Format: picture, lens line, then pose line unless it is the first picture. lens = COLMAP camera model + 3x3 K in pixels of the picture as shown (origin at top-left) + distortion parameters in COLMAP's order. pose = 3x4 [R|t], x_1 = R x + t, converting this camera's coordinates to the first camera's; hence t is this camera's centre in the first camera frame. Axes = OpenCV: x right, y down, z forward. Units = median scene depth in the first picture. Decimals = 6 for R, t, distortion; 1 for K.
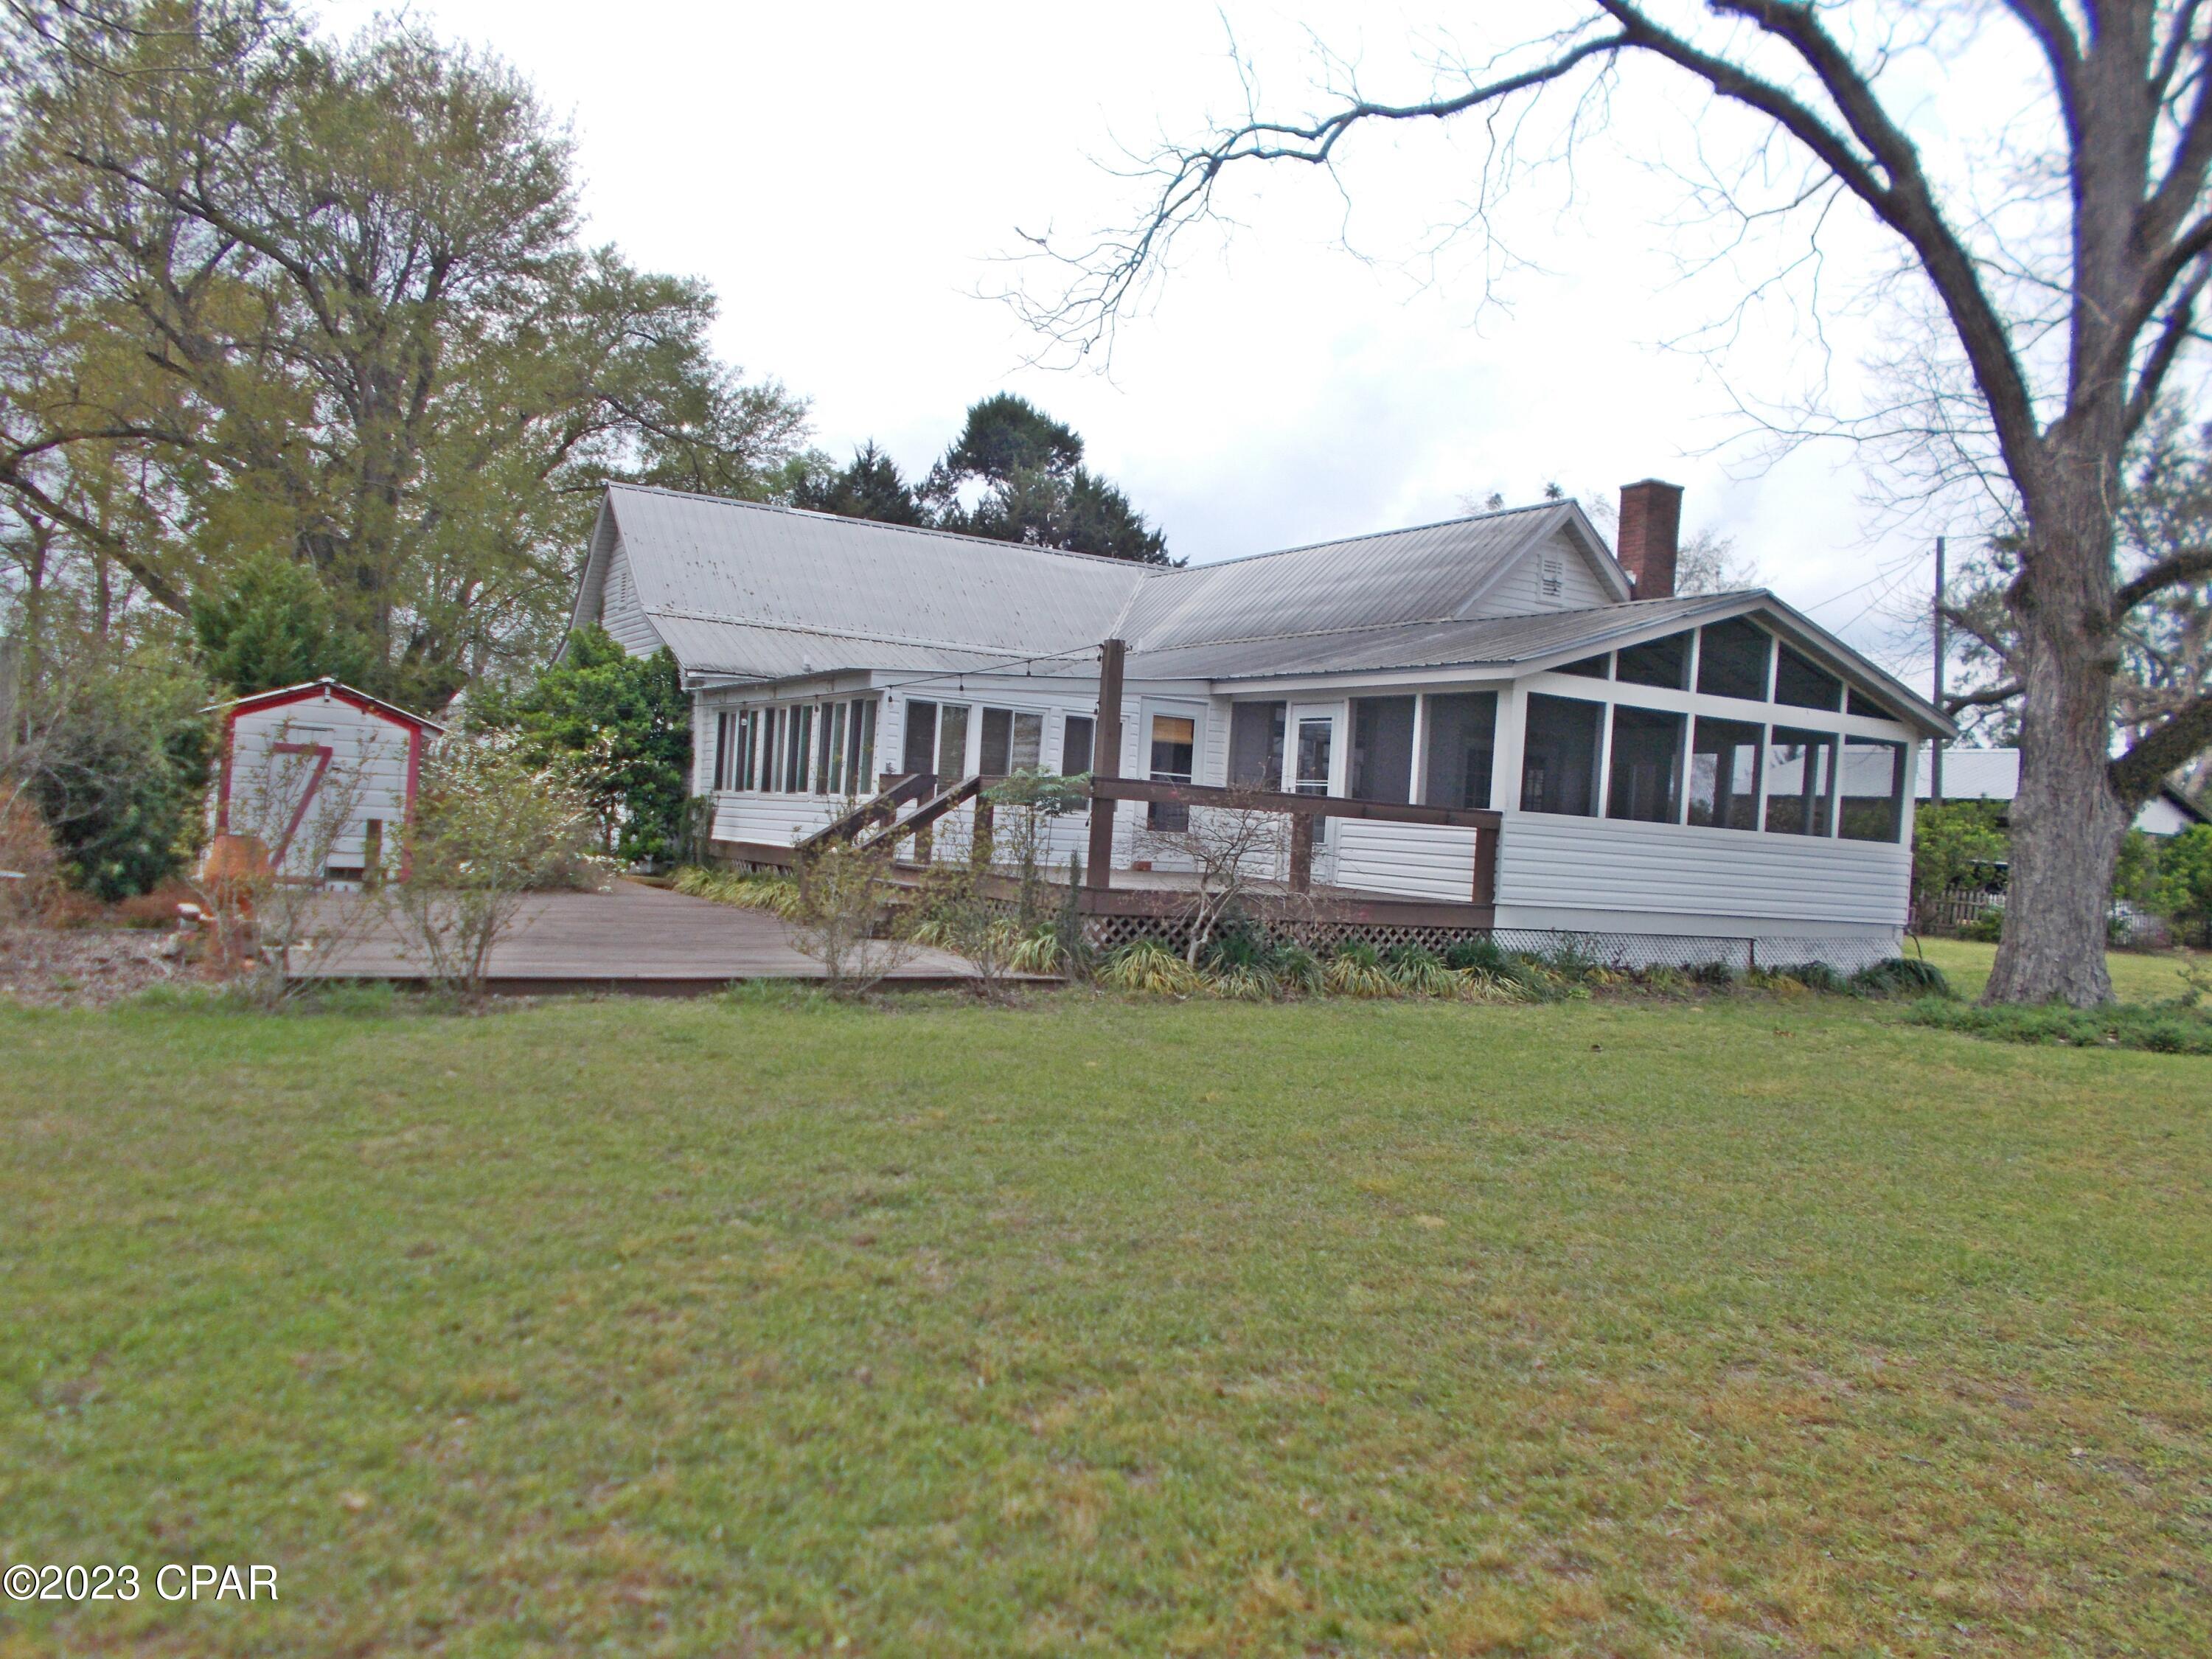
lens RADIAL K [[1650.4, 0, 1097.8], [0, 1650.4, 838.1], [0, 0, 1]] dist [-0.005890, -0.002744]
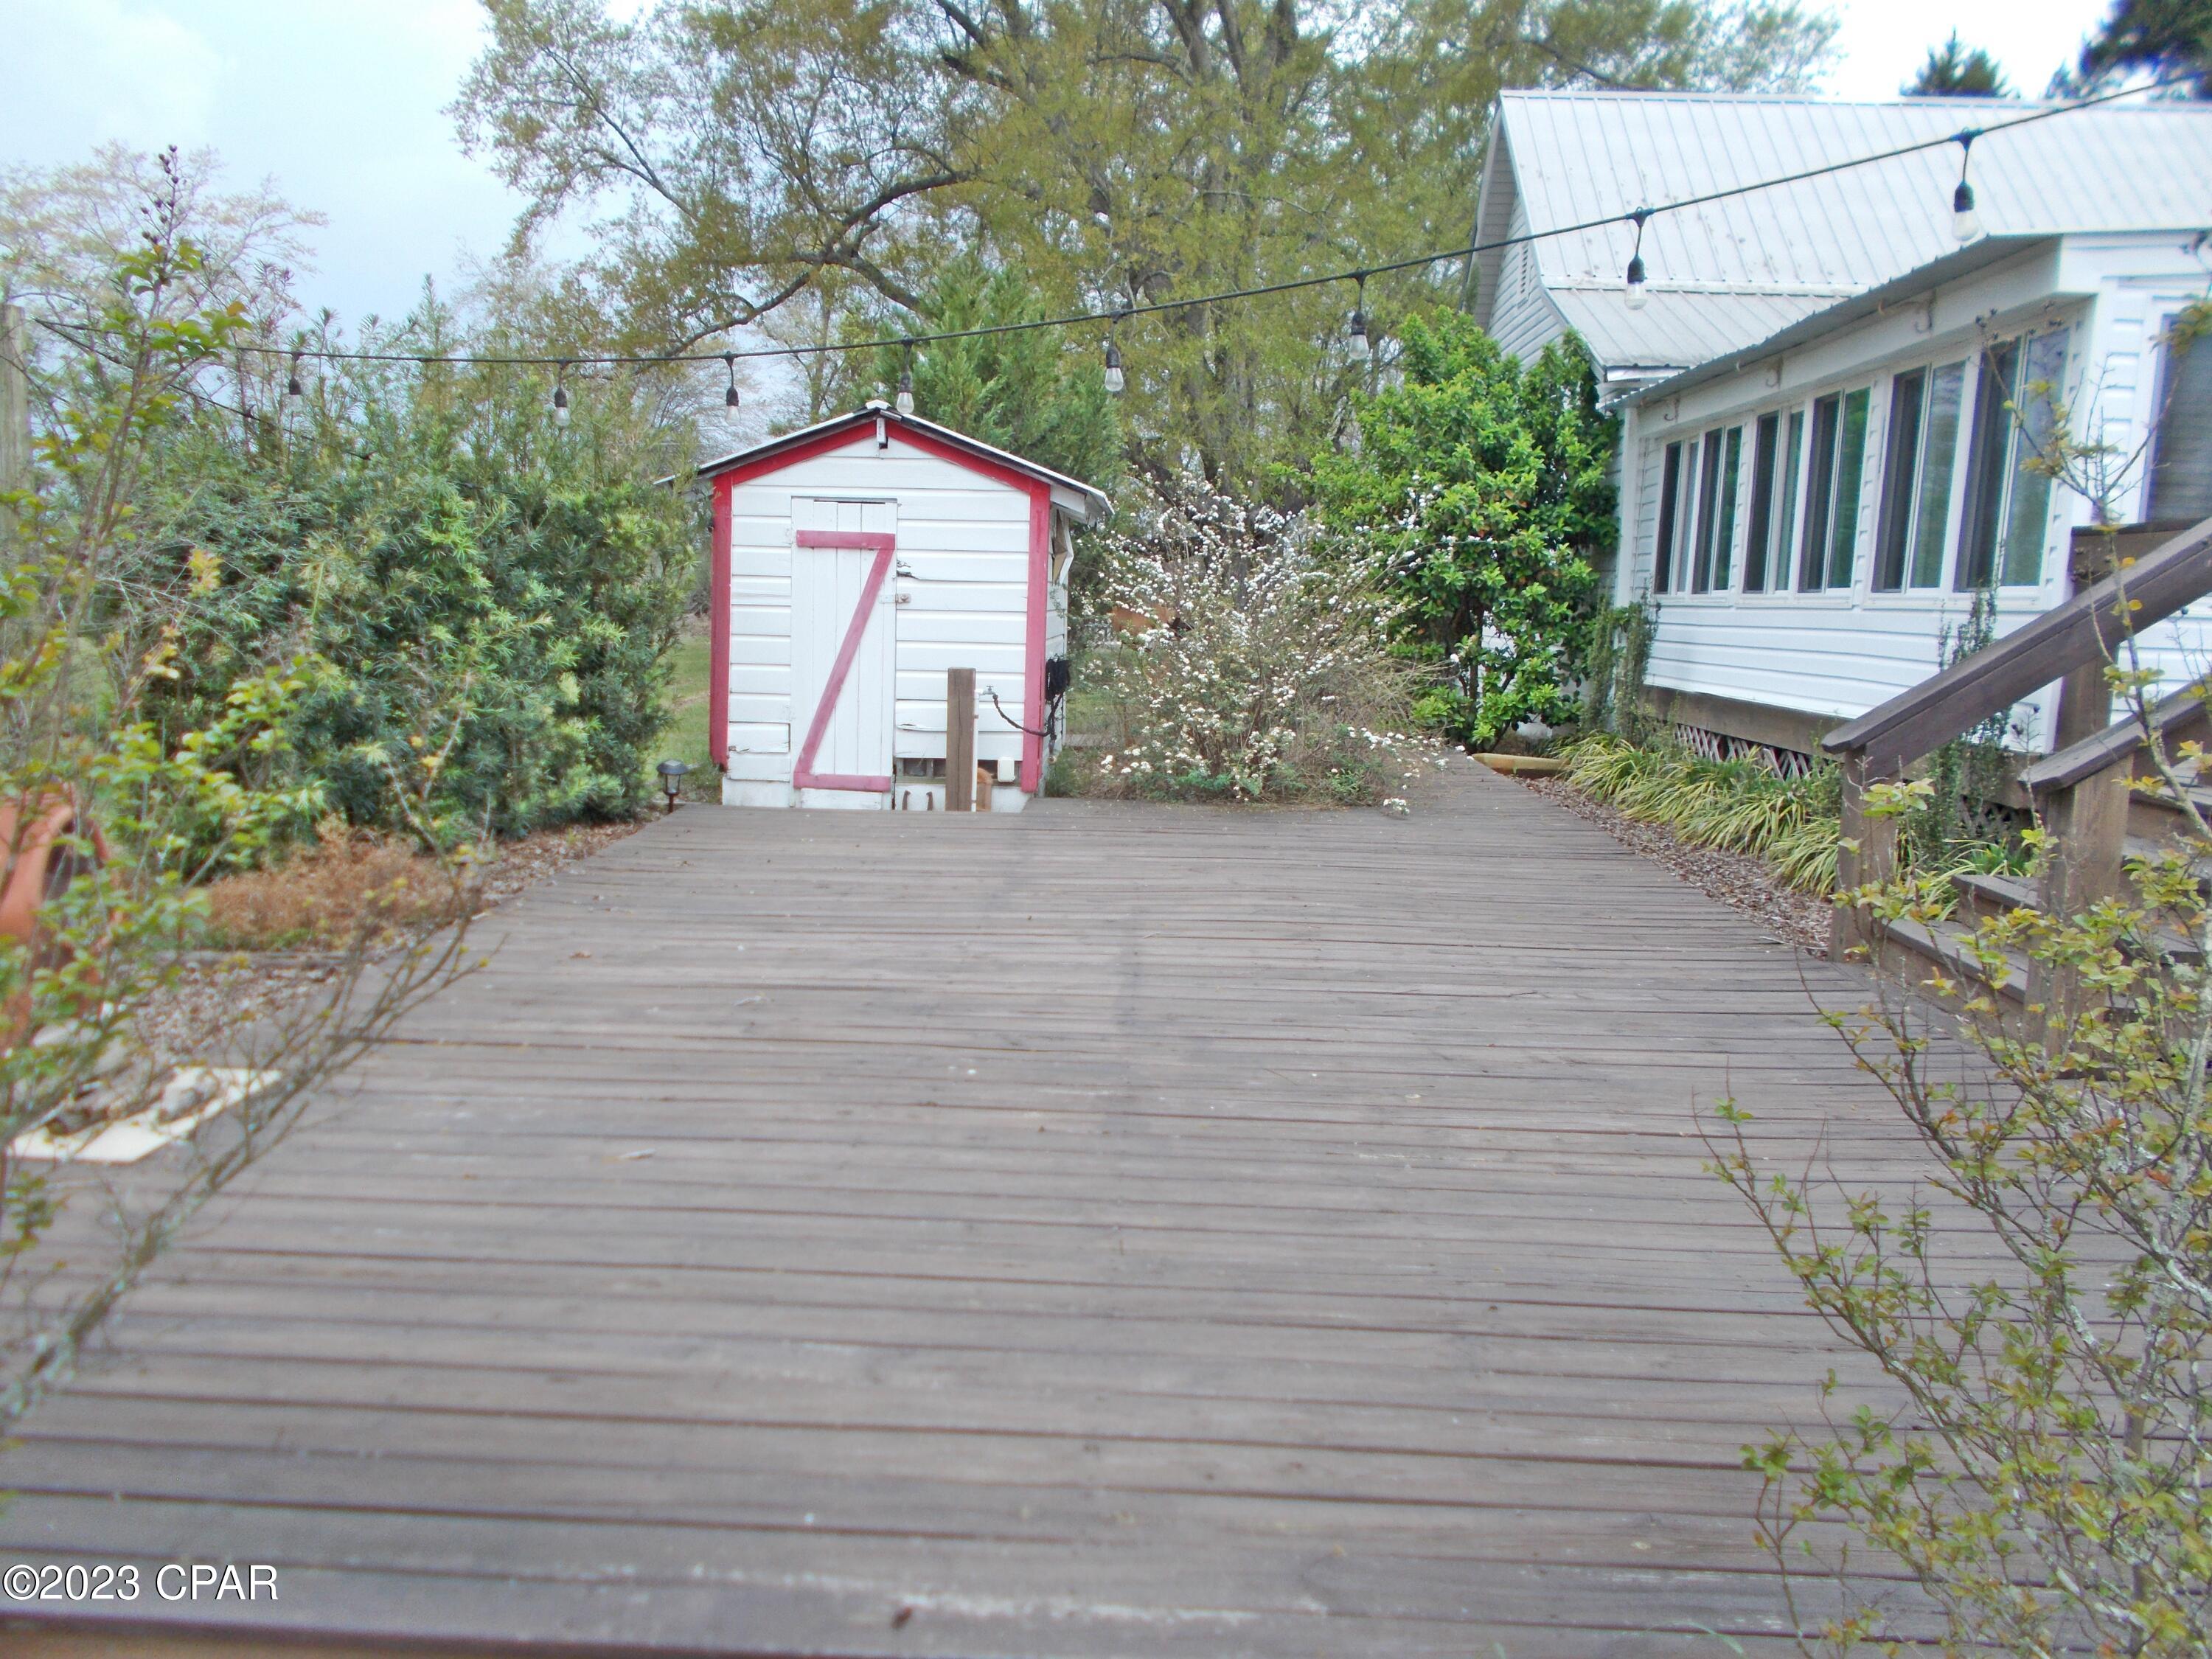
lens RADIAL K [[1650.4, 0, 1085.7], [0, 1650.4, 836.2], [0, 0, 1]] dist [-0.005890, -0.002744]
pose [[0.831141, 0.044235, -0.554299, -0.087883], [0.017023, 0.994339, 0.104877, -0.010074], [0.555801, -0.096604, 0.825684, 0.458865]]
